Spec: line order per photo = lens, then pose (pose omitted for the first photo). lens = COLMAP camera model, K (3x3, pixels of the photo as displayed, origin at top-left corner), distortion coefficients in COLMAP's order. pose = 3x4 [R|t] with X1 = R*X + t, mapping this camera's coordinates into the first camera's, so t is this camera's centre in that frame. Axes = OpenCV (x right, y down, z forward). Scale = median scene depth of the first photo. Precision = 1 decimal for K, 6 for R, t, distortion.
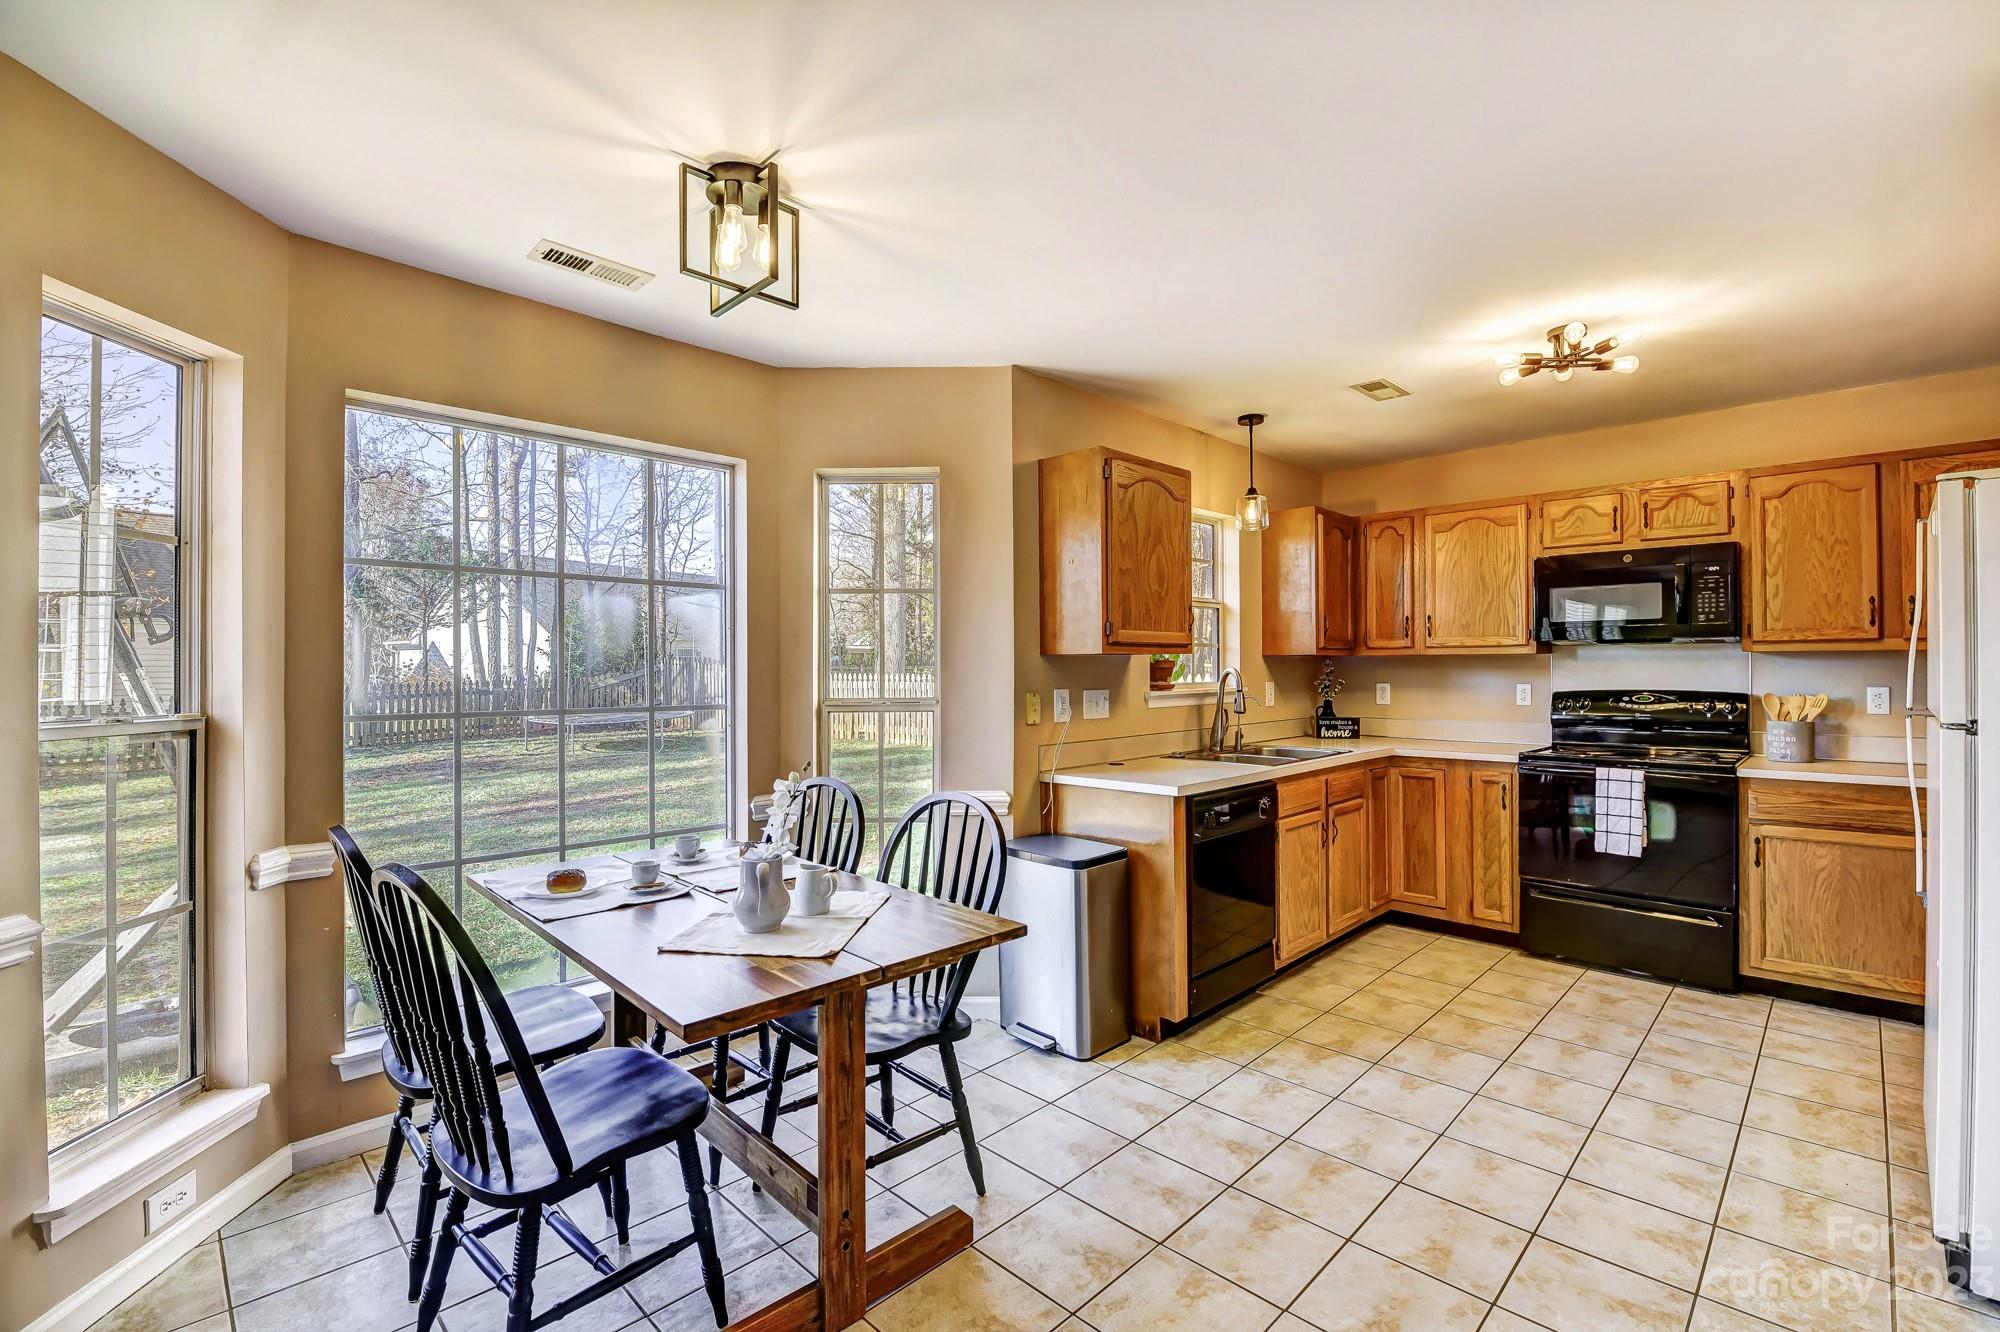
lens RADIAL K [[869.6, 0, 1000.0], [0, 869.6, 666.0], [0, 0, 1]] dist [-0.014653, -0.003298]
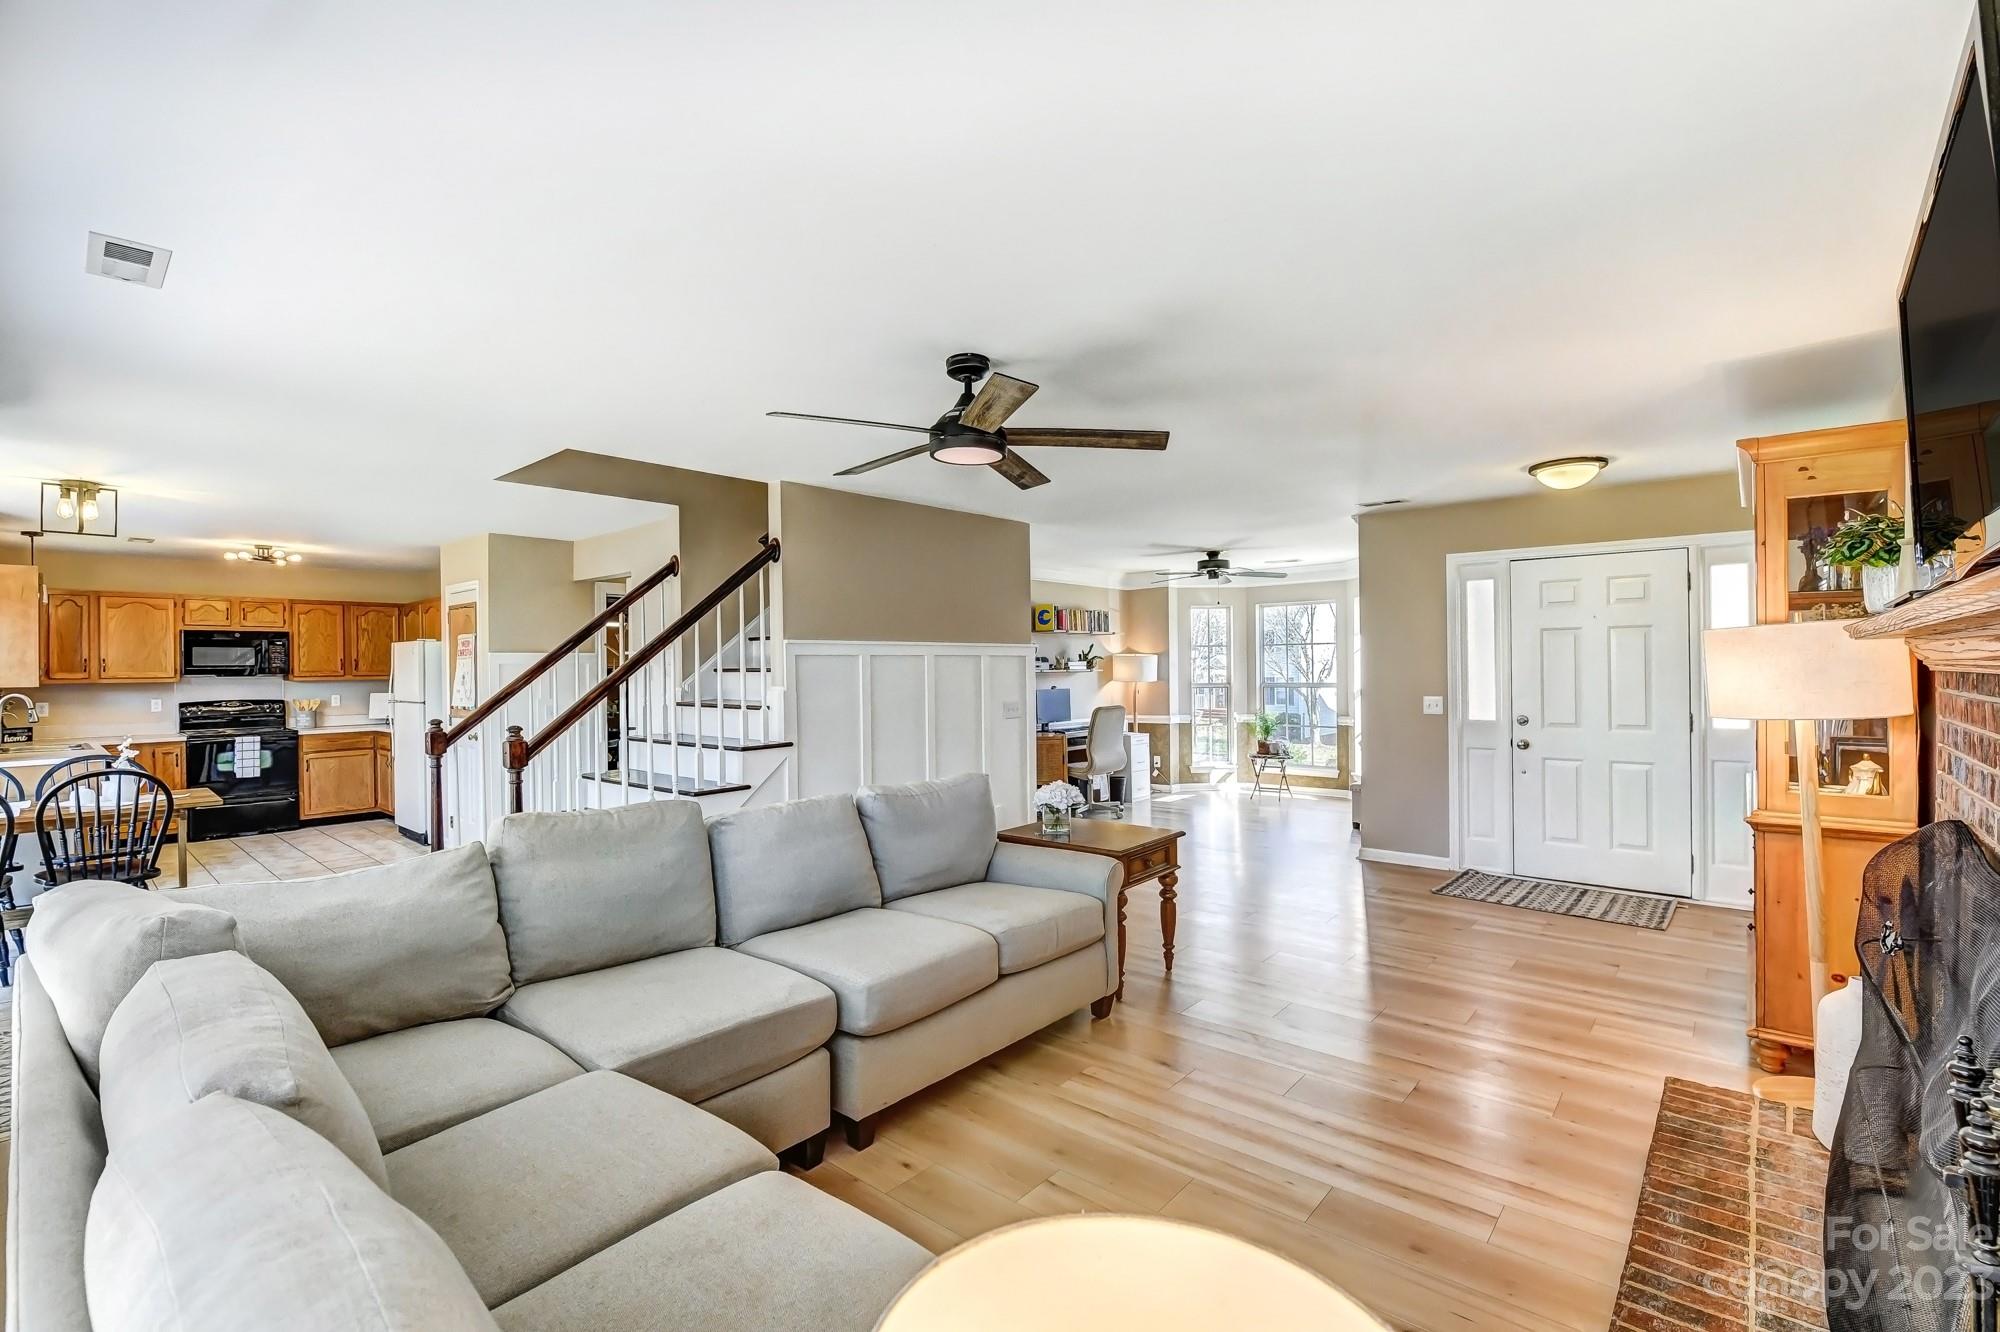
lens RADIAL K [[869.6, 0, 1000.0], [0, 869.6, 666.0], [0, 0, 1]] dist [-0.014653, -0.003298]
pose [[-0.069102, 0.005862, 0.997592, -1.534850], [0.009134, 0.999945, -0.005243, -0.027242], [-0.997568, 0.008749, -0.069152, -0.709392]]
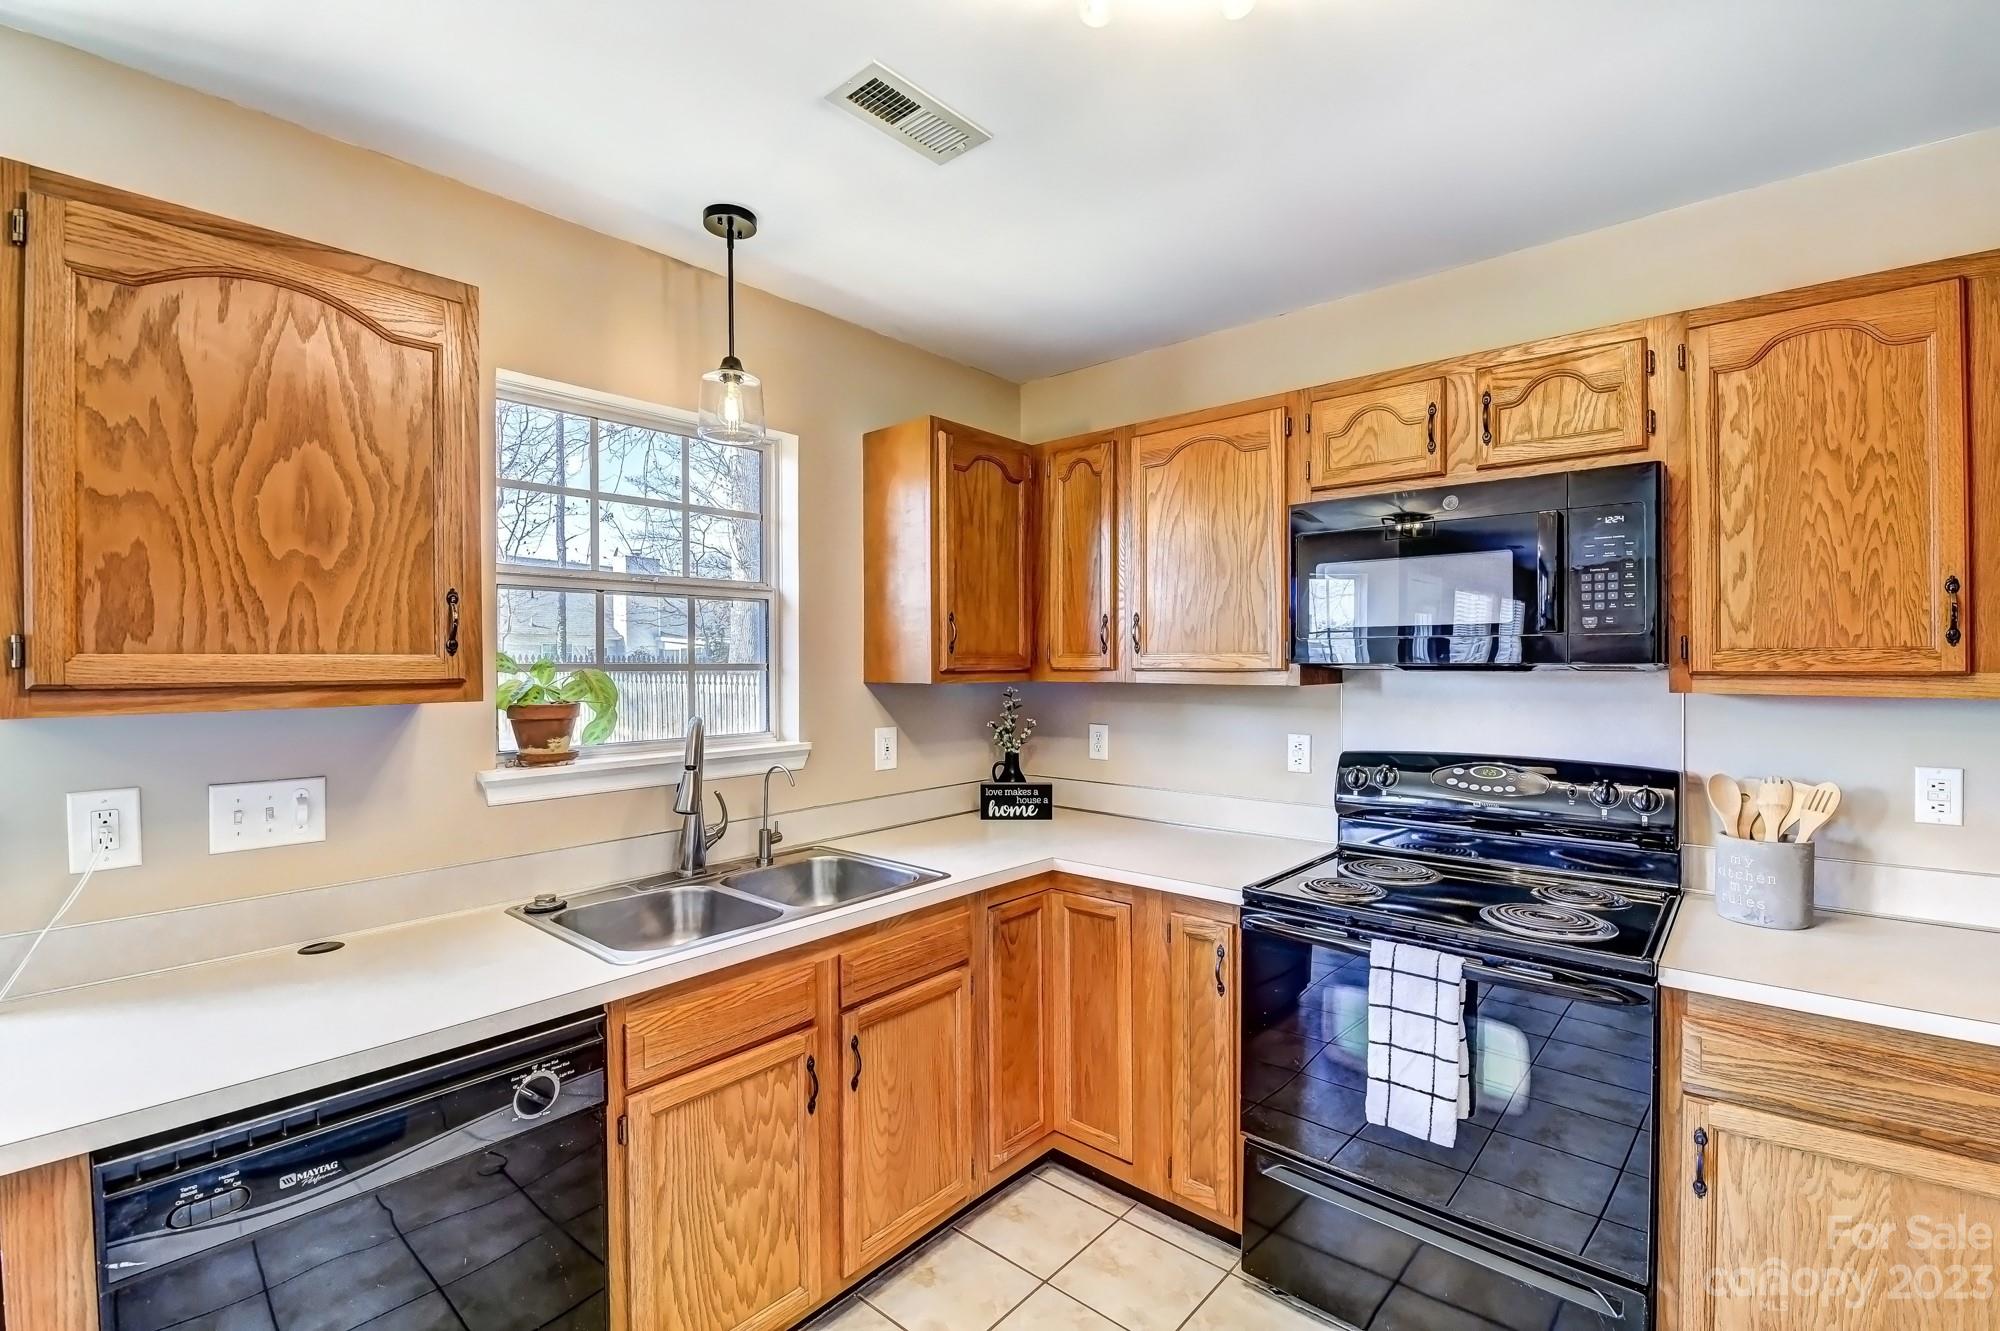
lens RADIAL K [[873.8, 0, 1010.3], [0, 873.8, 666.0], [0, 0, 1]] dist [-0.001063, -0.009284]
pose [[0.997326, 0.000003, 0.073080, 0.473620], [-0.000574, 0.999969, 0.007796, -0.036666], [-0.073077, -0.007817, 0.997296, 0.555861]]
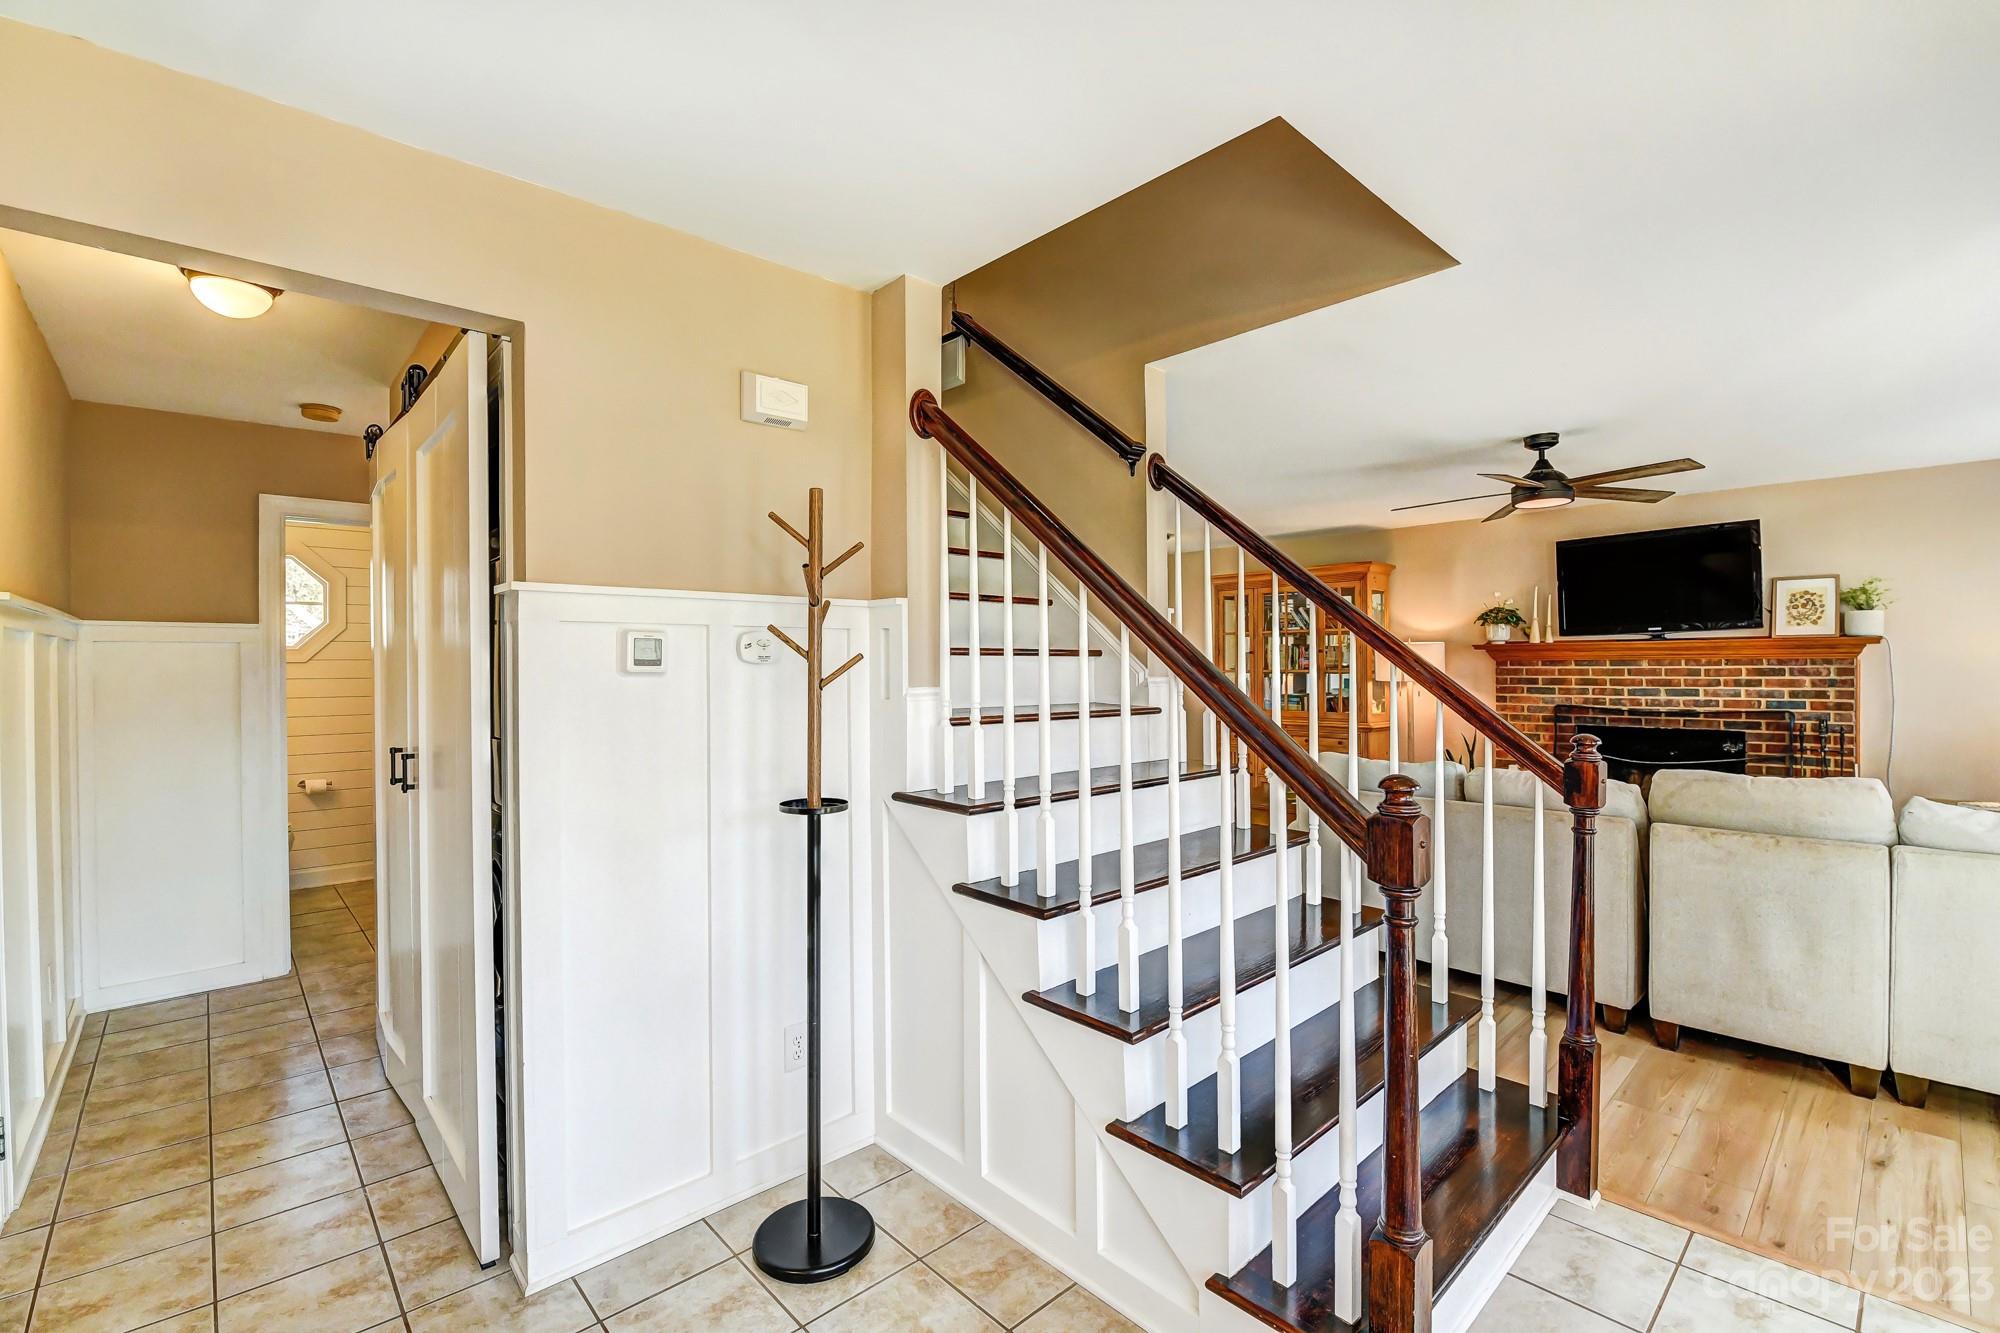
lens RADIAL K [[868.7, 0, 997.1], [0, 868.7, 662.8], [0, 0, 1]] dist [-0.000007, -0.010825]
pose [[-0.998977, 0.009132, 0.044298, -0.032373], [0.008912, 0.999947, -0.005158, -0.017285], [-0.044343, -0.004758, -0.999005, 0.459075]]
